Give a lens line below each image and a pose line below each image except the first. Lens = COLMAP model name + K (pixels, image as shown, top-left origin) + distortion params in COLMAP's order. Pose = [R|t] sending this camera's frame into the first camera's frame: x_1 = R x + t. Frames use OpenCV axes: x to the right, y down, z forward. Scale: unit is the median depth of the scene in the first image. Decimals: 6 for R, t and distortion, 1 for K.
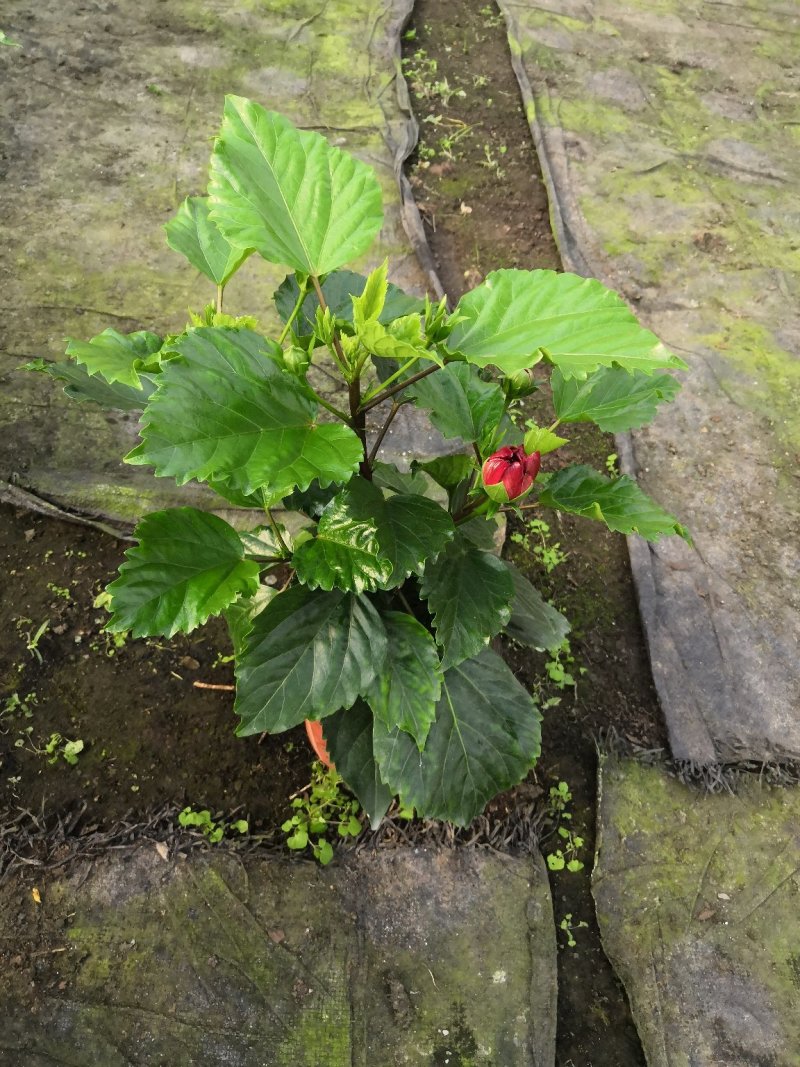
lens RADIAL K [[848.6, 0, 396.4], [0, 848.6, 544.6], [0, 0, 1]] dist [-0.030815, 0.081531]
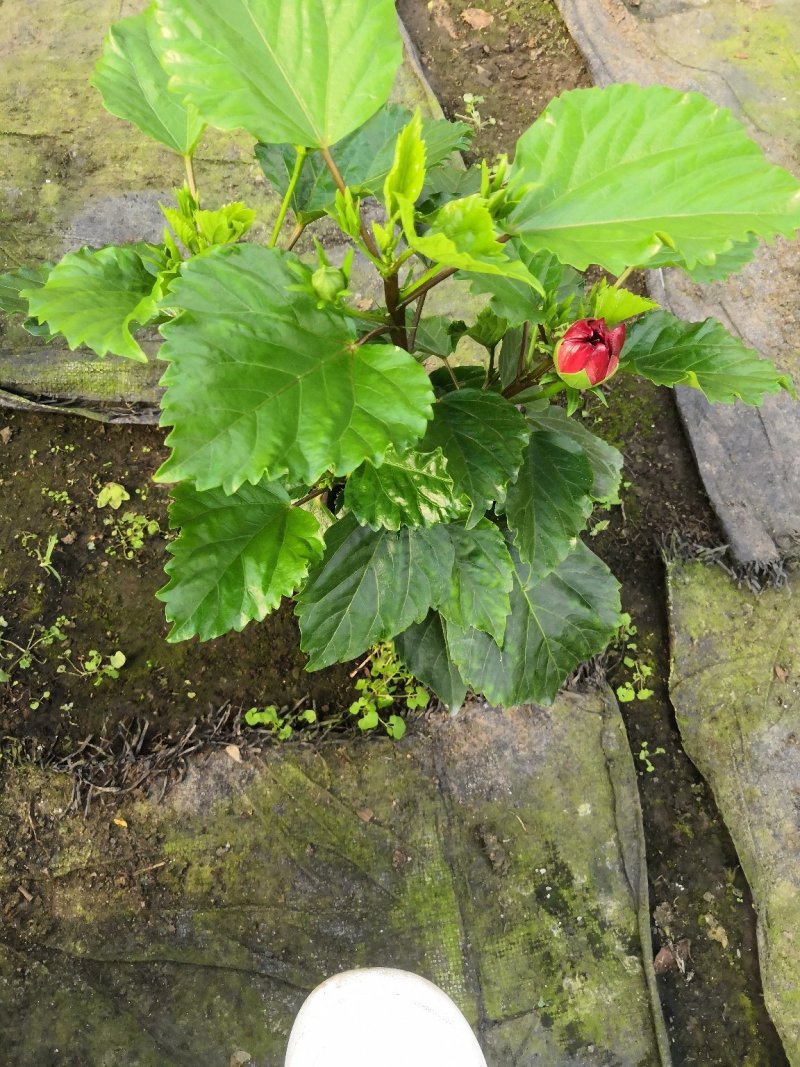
lens RADIAL K [[848.6, 0, 396.4], [0, 848.6, 544.6], [0, 0, 1]] dist [-0.030815, 0.081531]
pose [[0.988480, -0.151348, 0.000449, -0.054302], [0.144932, 0.947421, 0.285287, -0.117916], [-0.043603, -0.281935, 0.958442, 0.116047]]
